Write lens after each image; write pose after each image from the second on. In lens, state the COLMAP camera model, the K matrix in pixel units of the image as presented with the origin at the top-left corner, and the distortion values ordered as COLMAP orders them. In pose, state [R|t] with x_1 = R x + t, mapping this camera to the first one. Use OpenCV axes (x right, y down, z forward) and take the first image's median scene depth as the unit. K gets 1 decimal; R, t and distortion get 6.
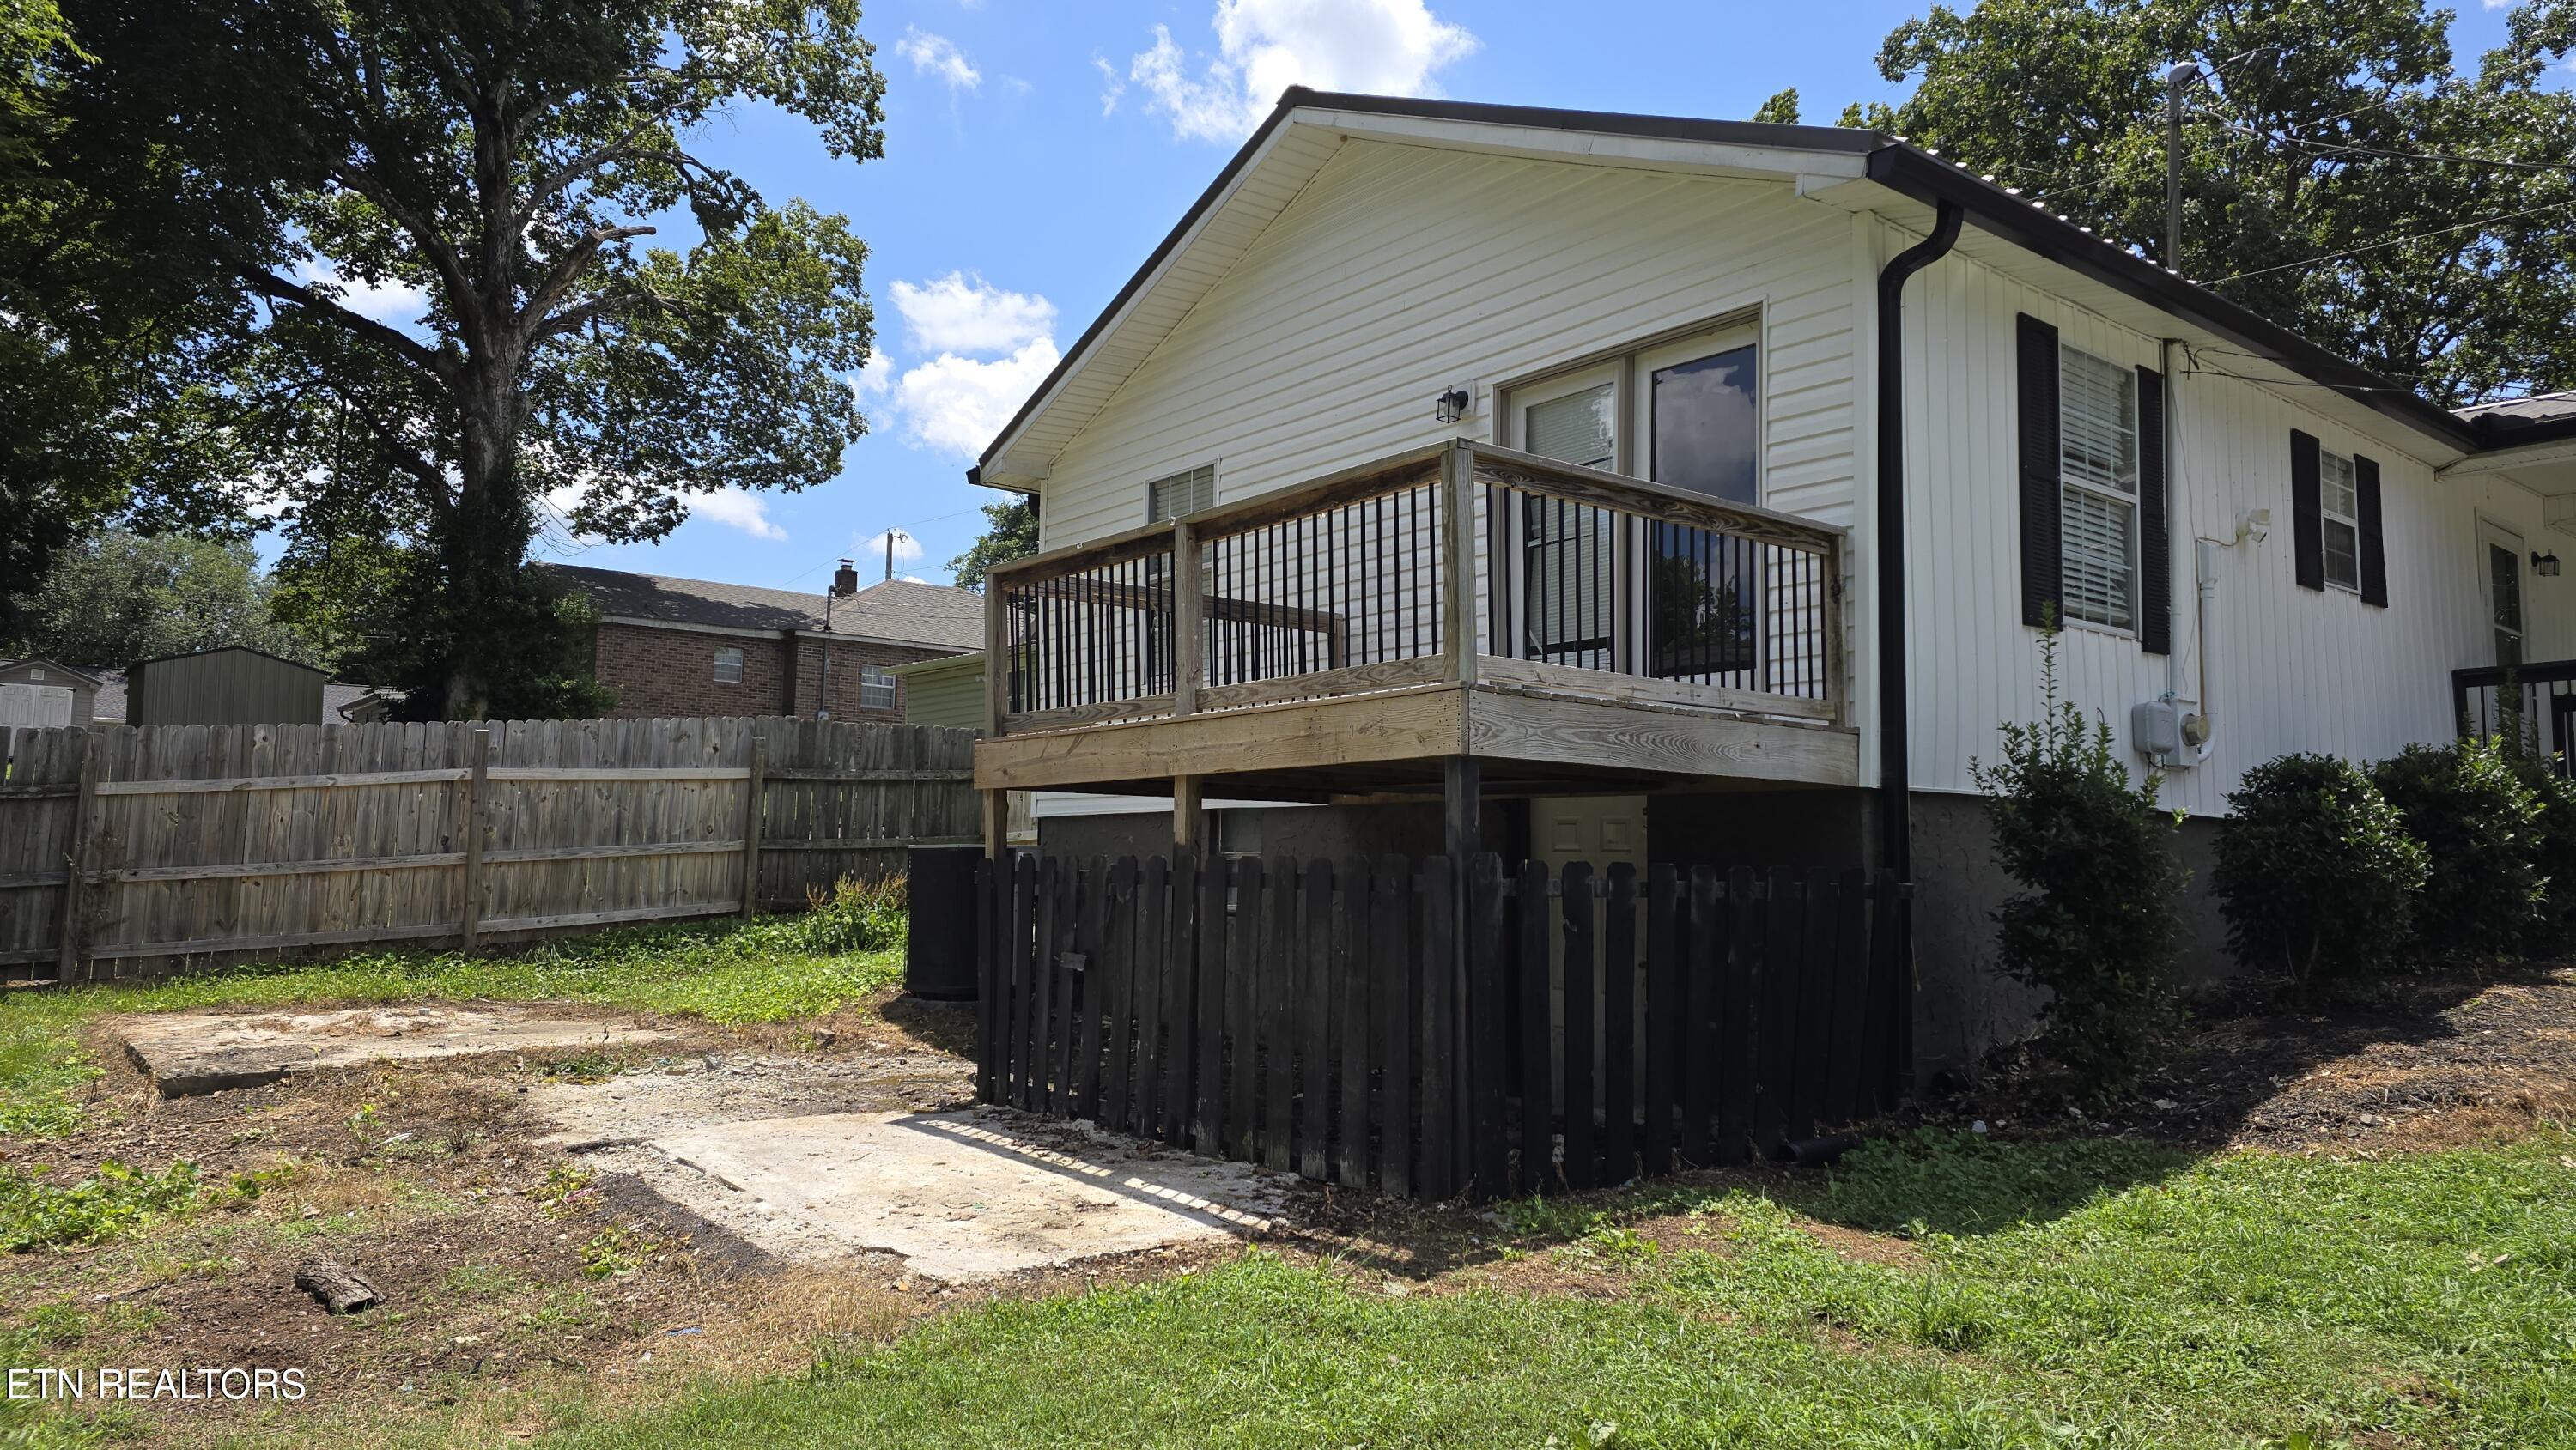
lens RADIAL K [[1732.0, 0, 1291.0], [0, 1732.0, 718.5], [0, 0, 1]] dist [0.114074, -0.125547]
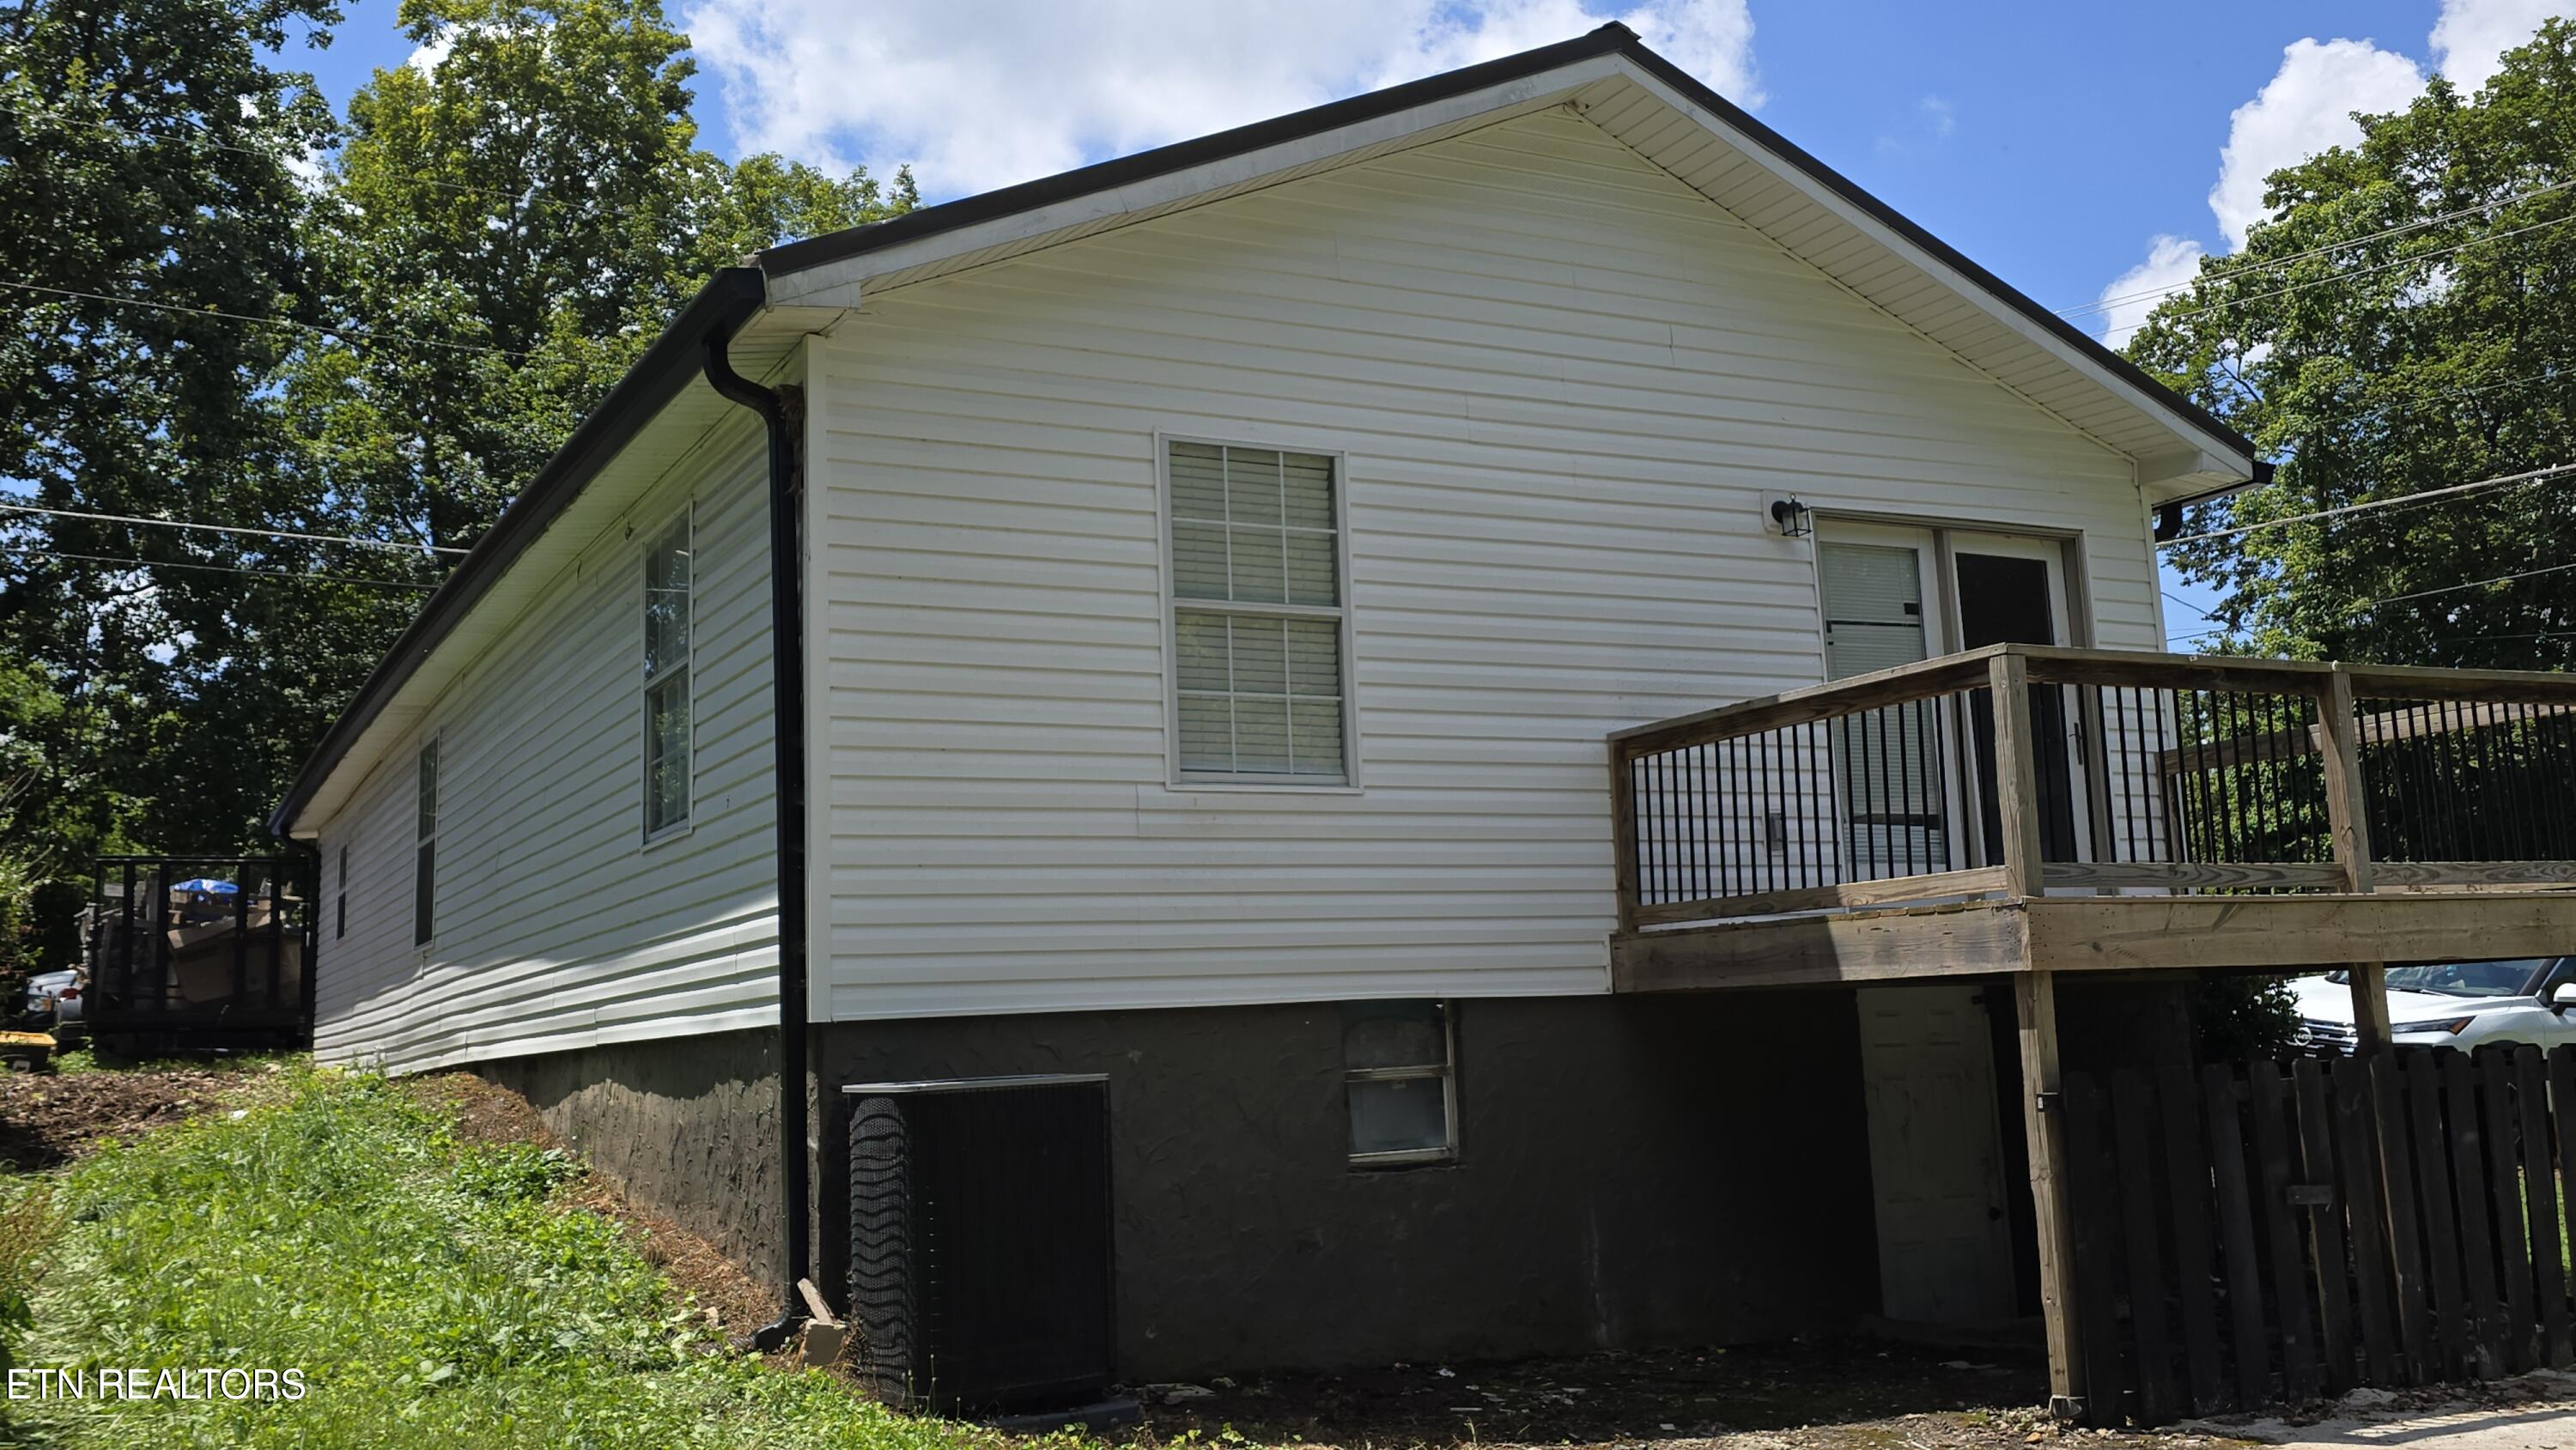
lens RADIAL K [[2260.8, 0, 1282.1], [0, 2260.8, 733.2], [0, 0, 1]] dist [0.091299, -0.118929]
pose [[0.188770, 0.109711, 0.975874, -0.670017], [-0.047436, 0.993598, -0.102528, 0.032436], [-0.980875, -0.026938, 0.192766, 0.675312]]
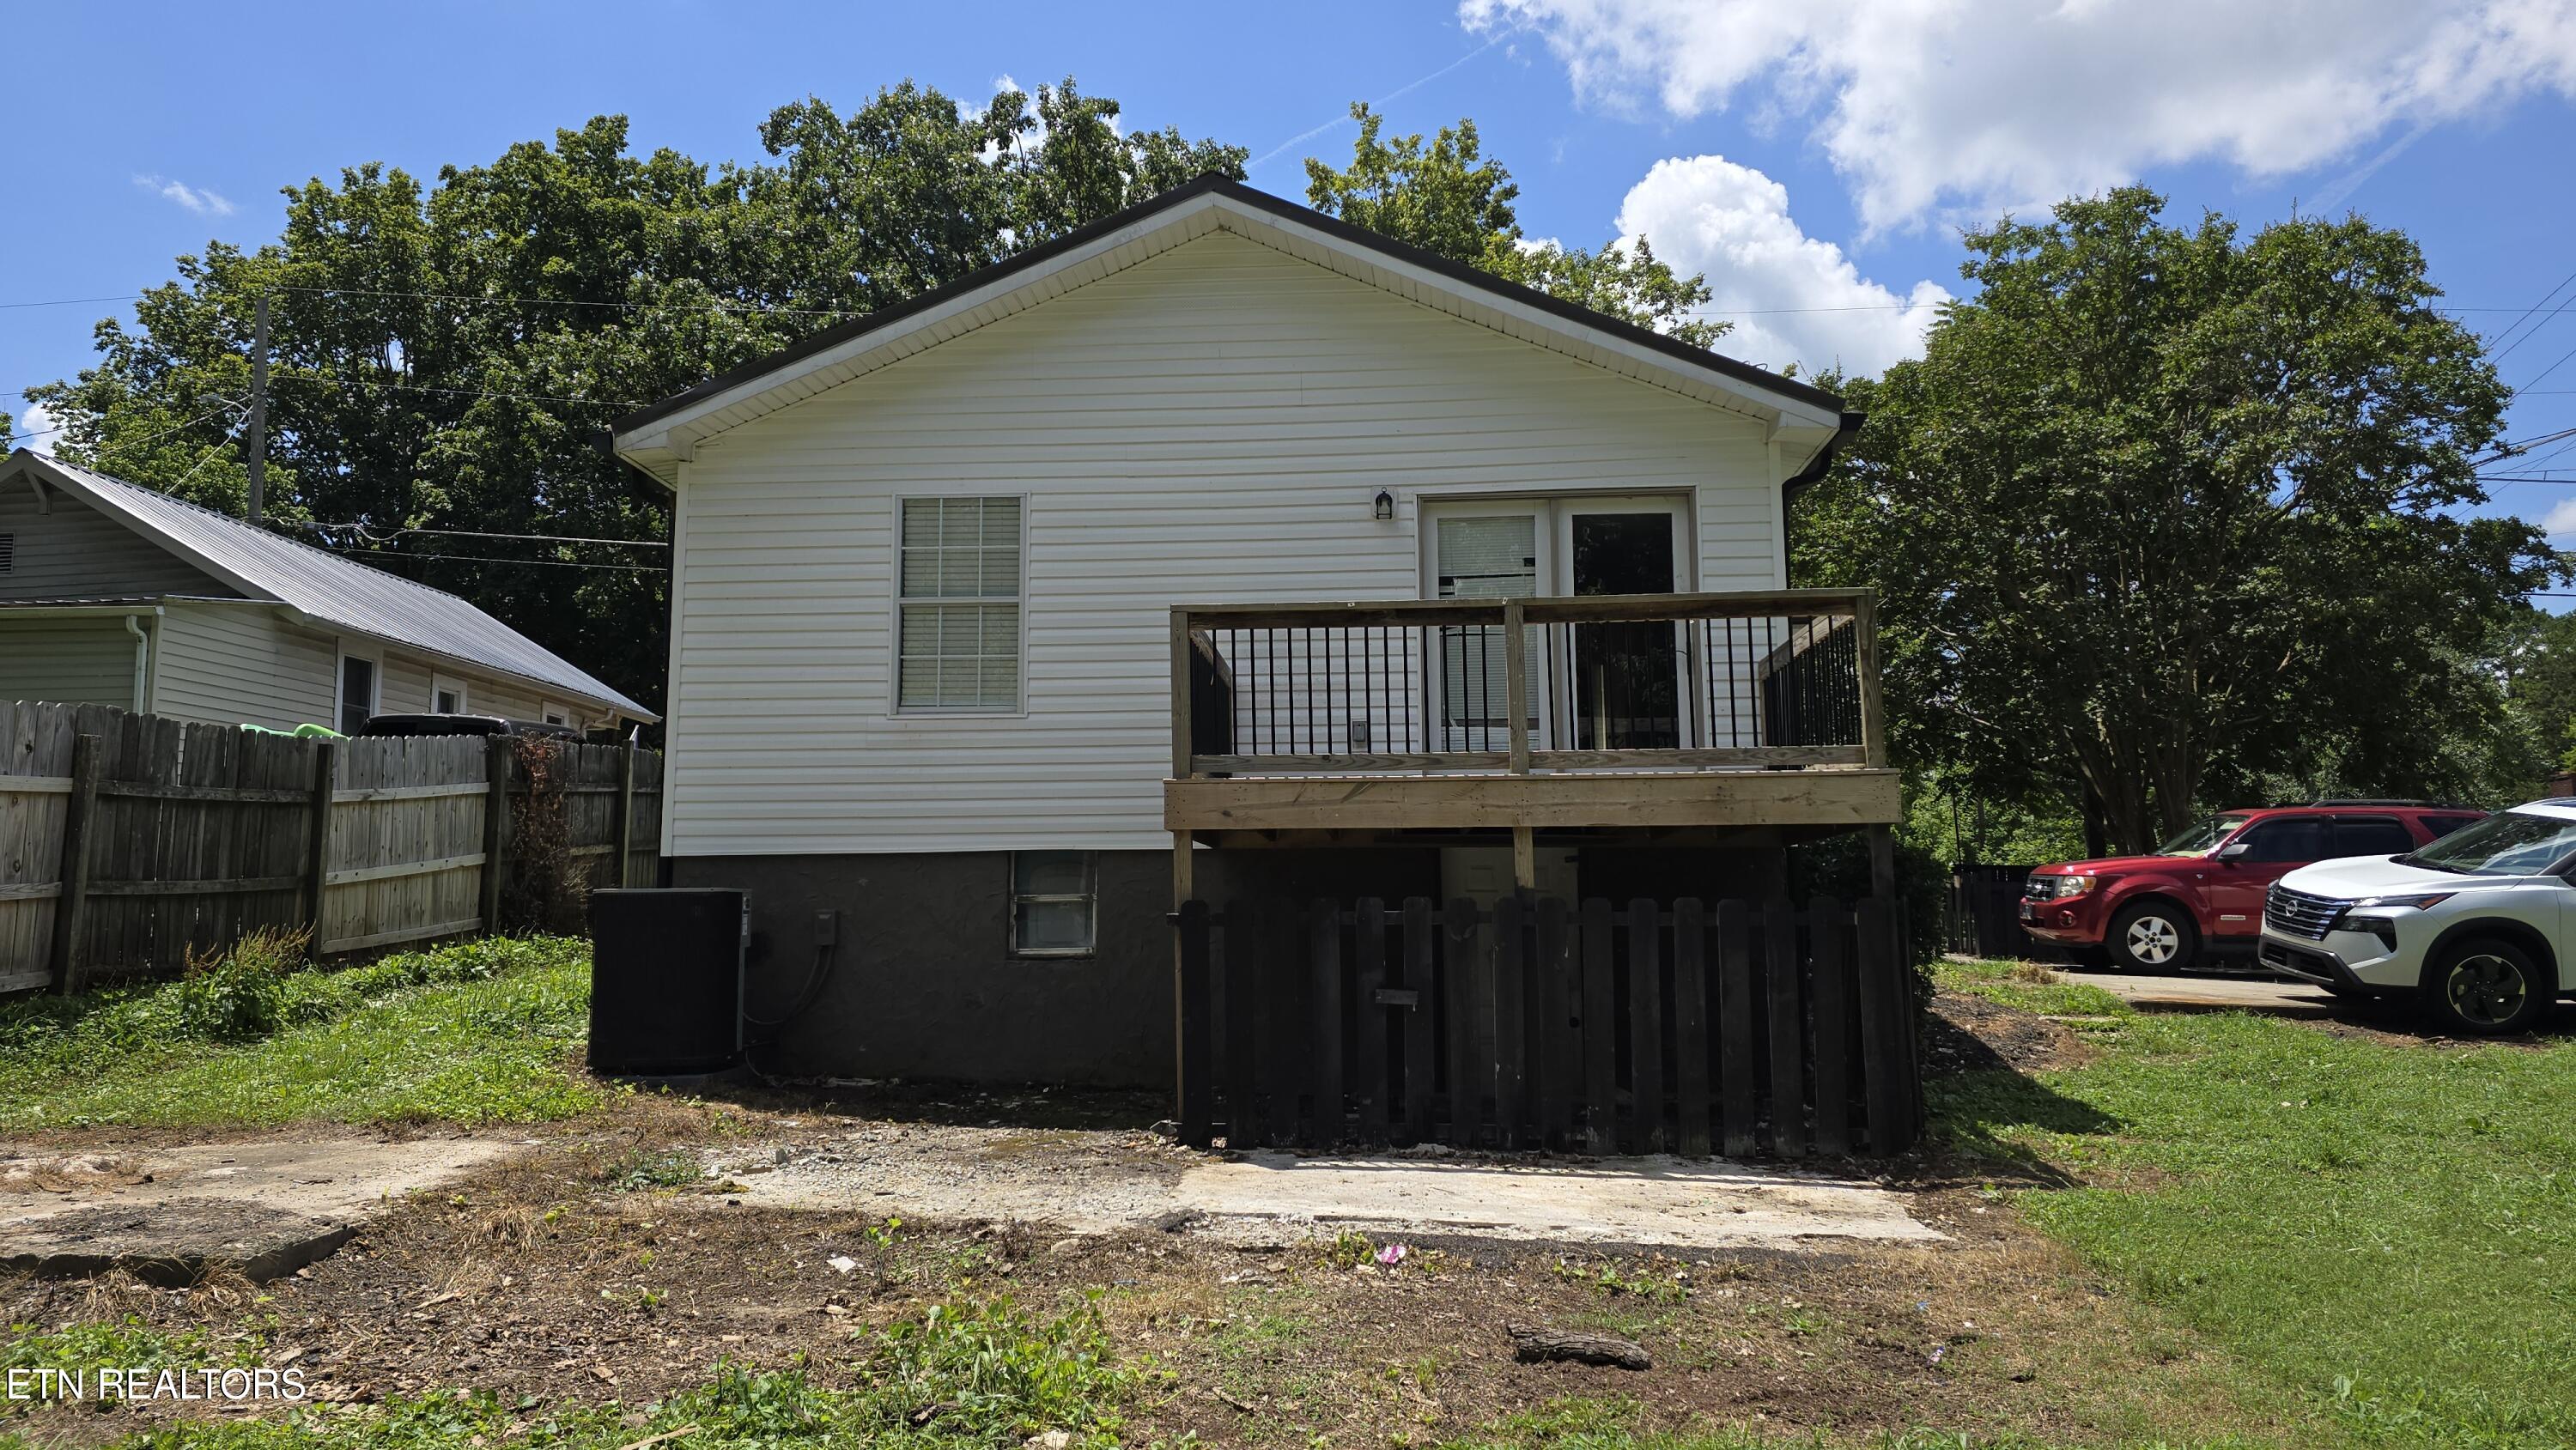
lens RADIAL K [[1732.0, 0, 1291.0], [0, 1732.0, 718.5], [0, 0, 1]] dist [0.114074, -0.125547]
pose [[0.676147, 0.068531, 0.733572, -0.514622], [-0.053138, 0.997608, -0.044219, 0.010623], [-0.734848, -0.009082, 0.678171, 0.174802]]
